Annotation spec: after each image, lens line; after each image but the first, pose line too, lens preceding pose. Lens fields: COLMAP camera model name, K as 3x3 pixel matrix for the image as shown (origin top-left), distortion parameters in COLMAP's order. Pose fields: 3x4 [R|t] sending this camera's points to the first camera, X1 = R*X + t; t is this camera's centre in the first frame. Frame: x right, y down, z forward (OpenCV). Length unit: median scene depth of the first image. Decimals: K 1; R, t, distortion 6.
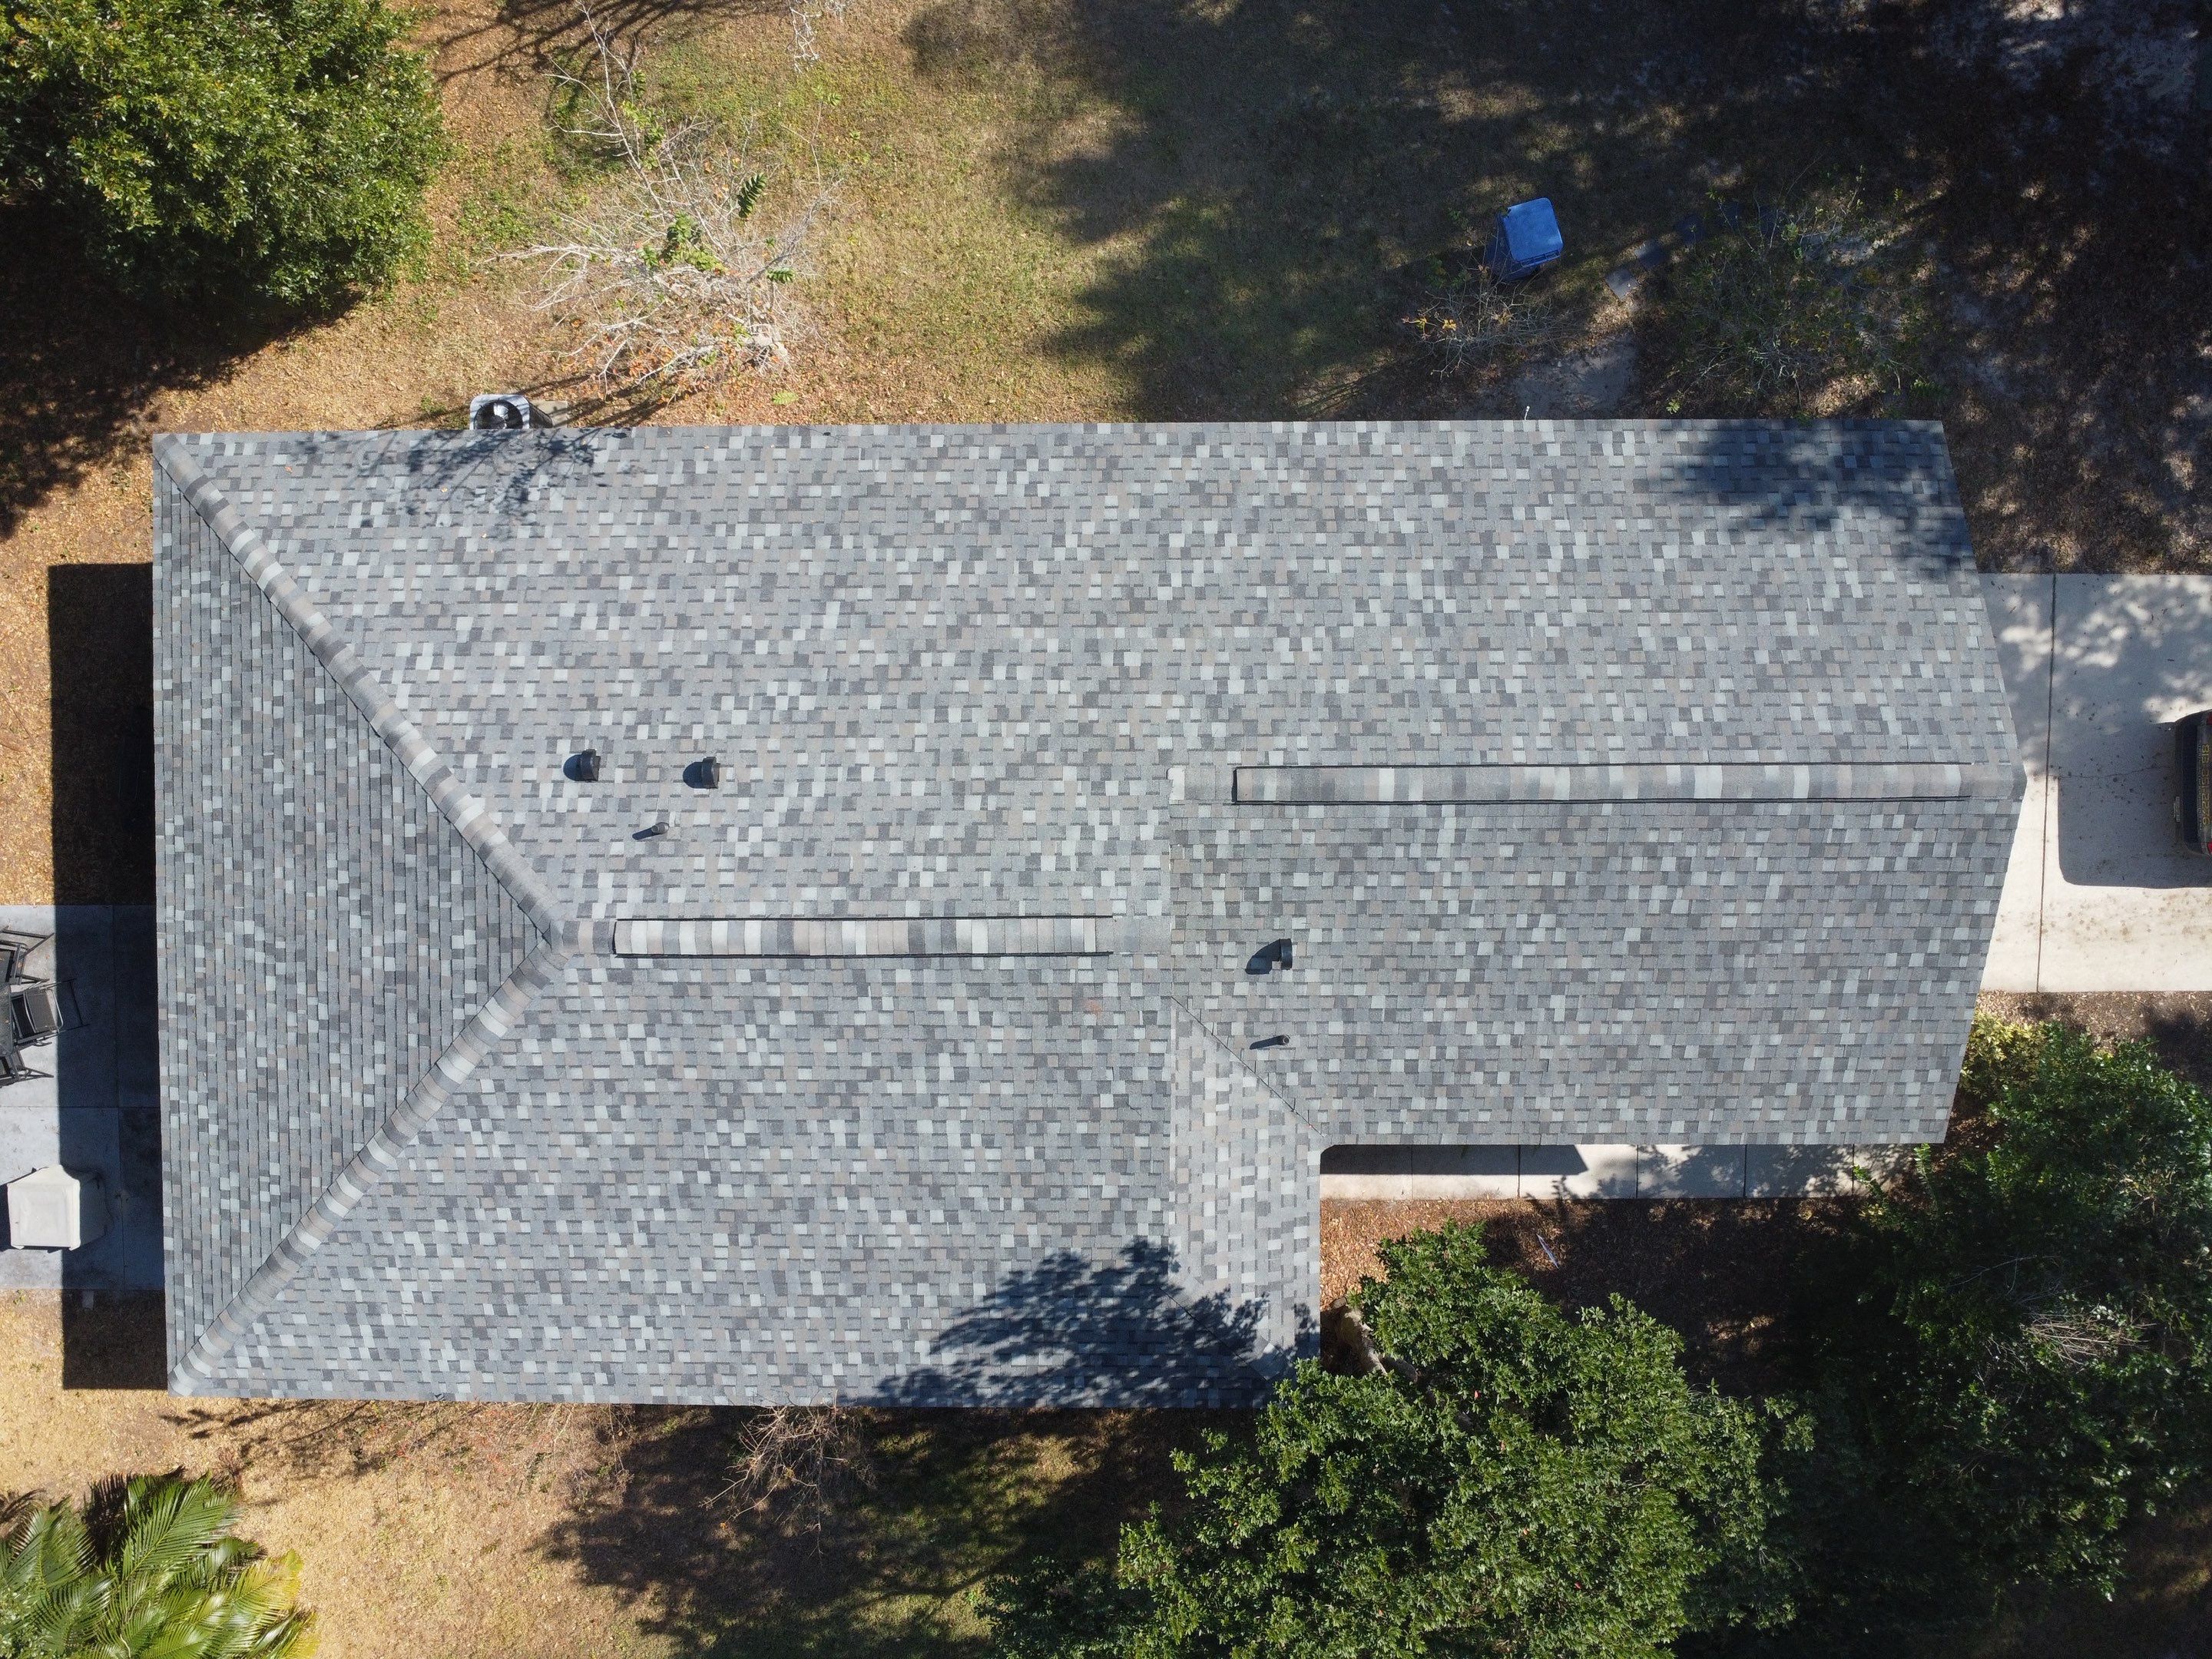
lens RADIAL K [[1600.2, 0, 1091.8], [0, 1600.2, 814.4], [0, 0, 1]] dist [-0.023949, -0.016718]
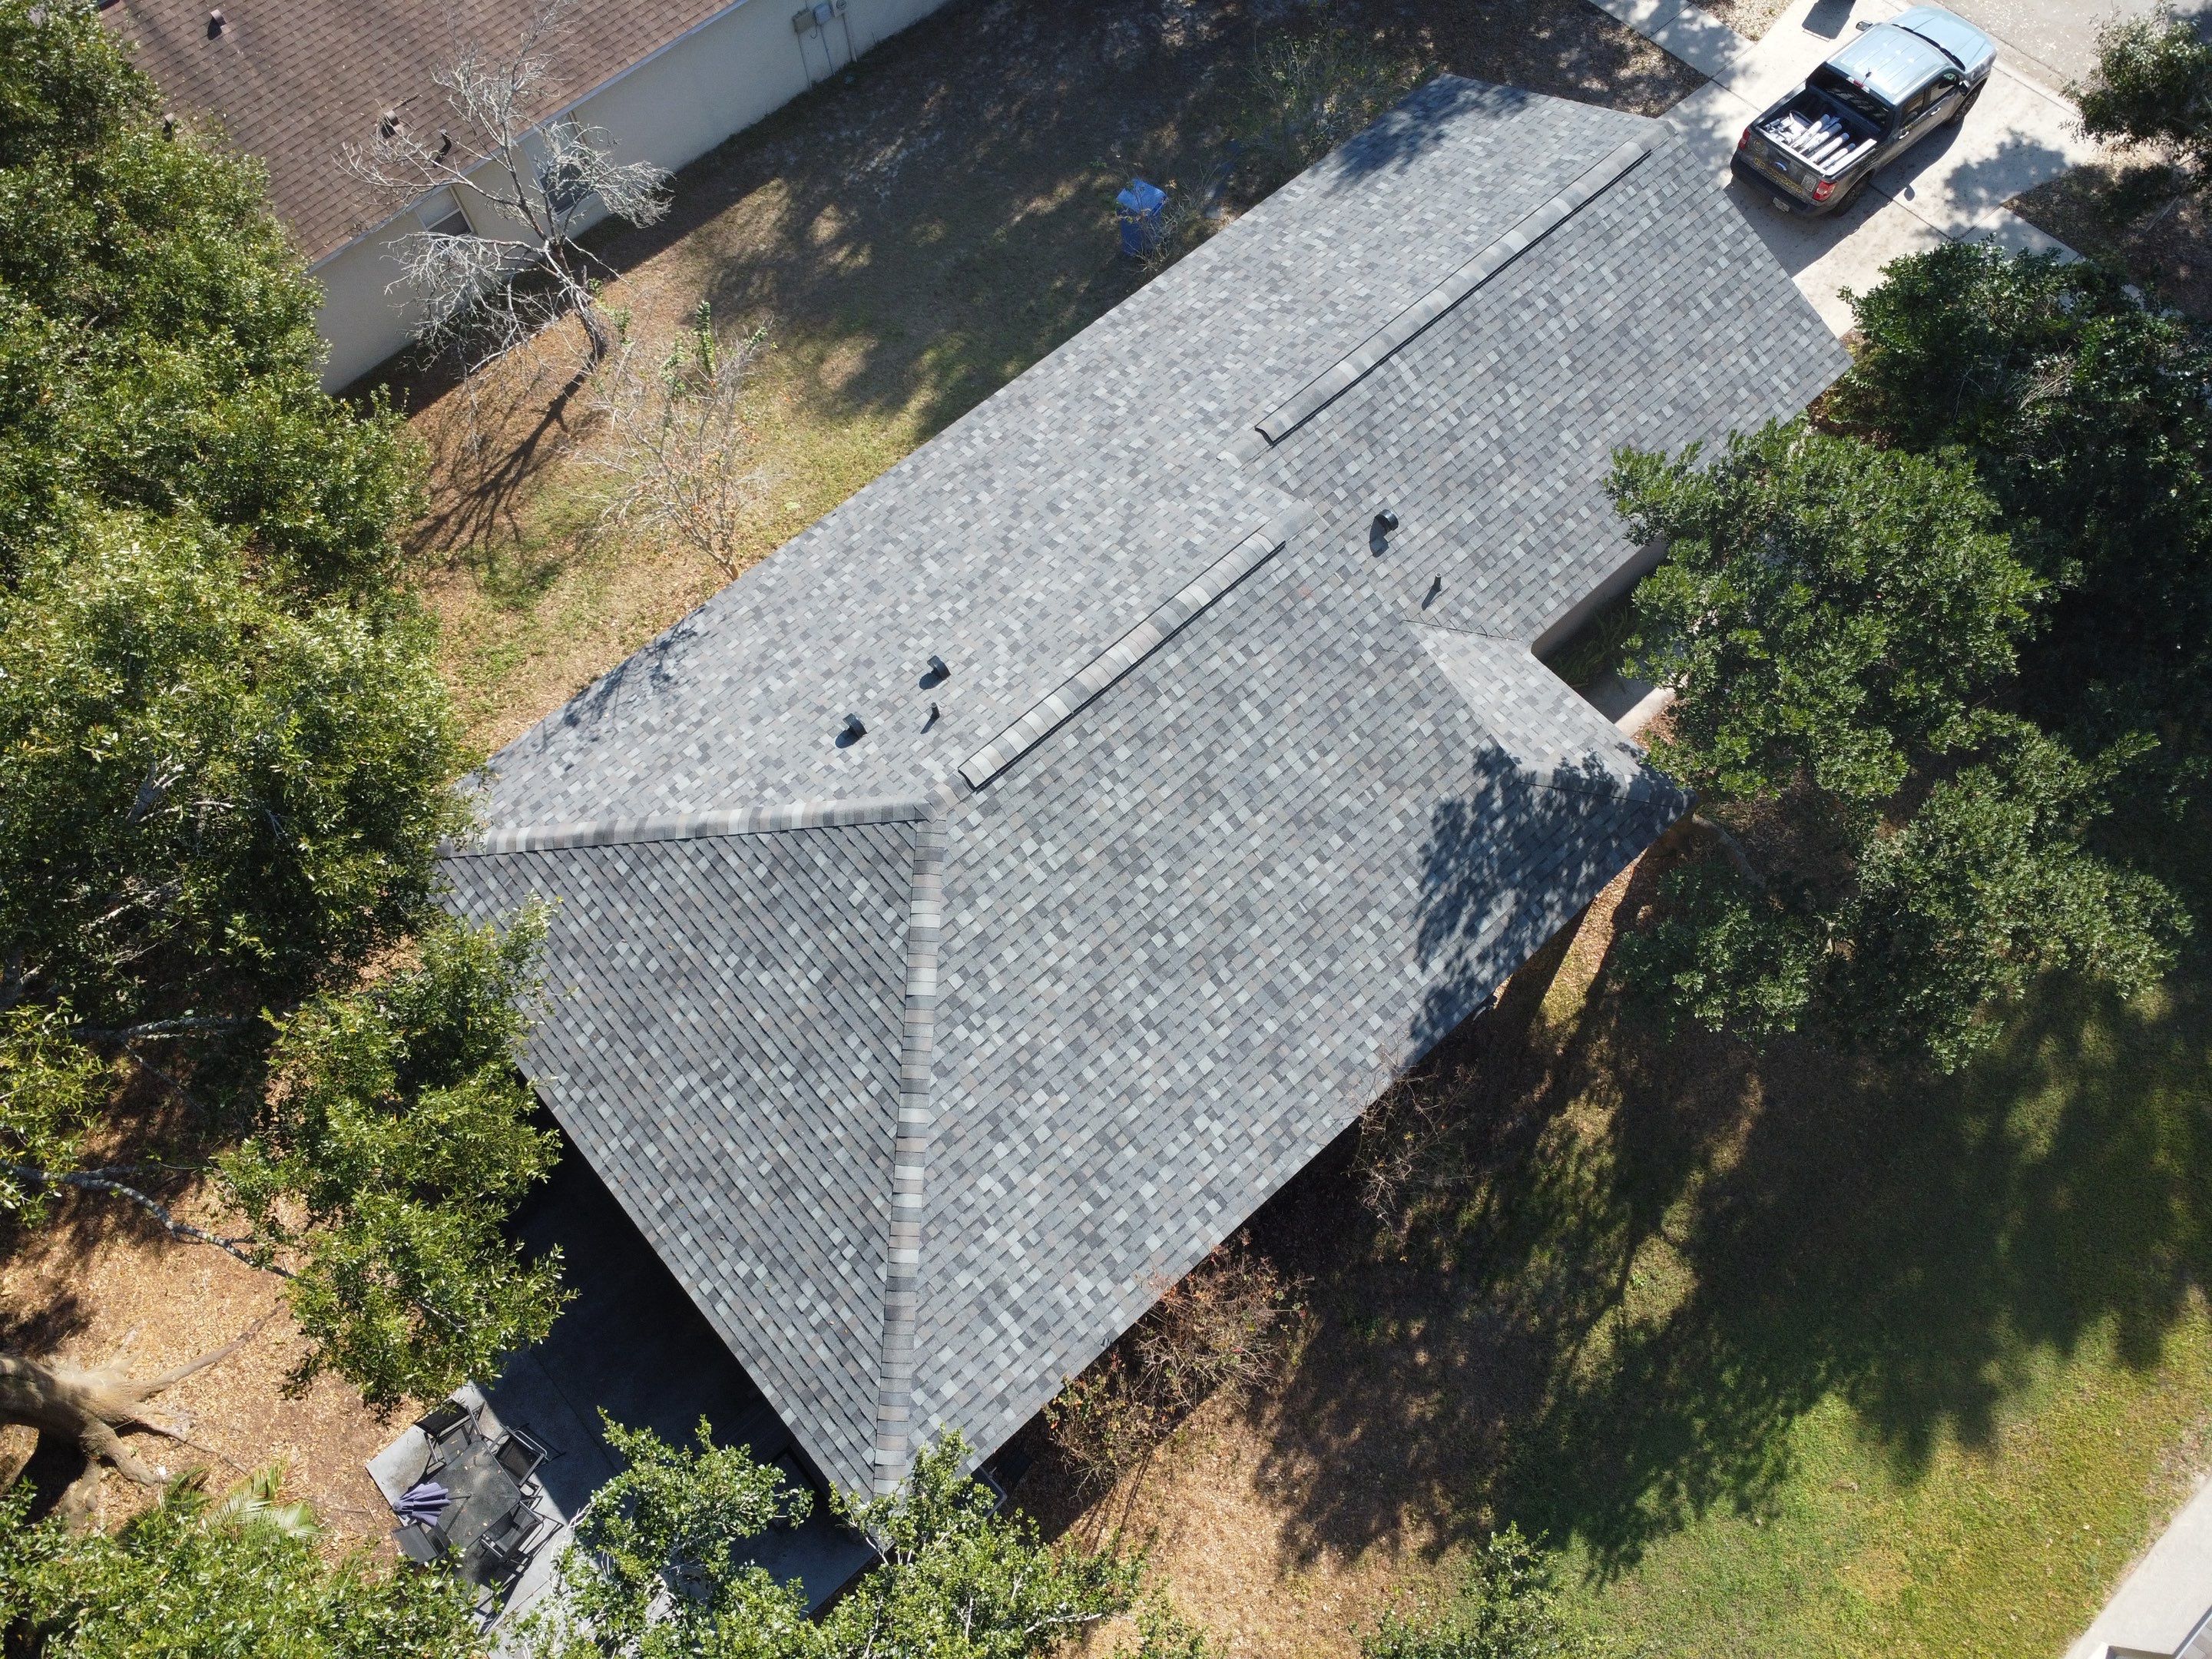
lens RADIAL K [[1600.2, 0, 1088.2], [0, 1600.2, 821.2], [0, 0, 1]] dist [-0.023949, -0.016718]
pose [[0.755164, -0.605337, 0.251582, -0.491204], [0.654285, 0.672312, -0.346278, 0.505108], [0.040473, 0.426103, 0.903769, -0.029174]]
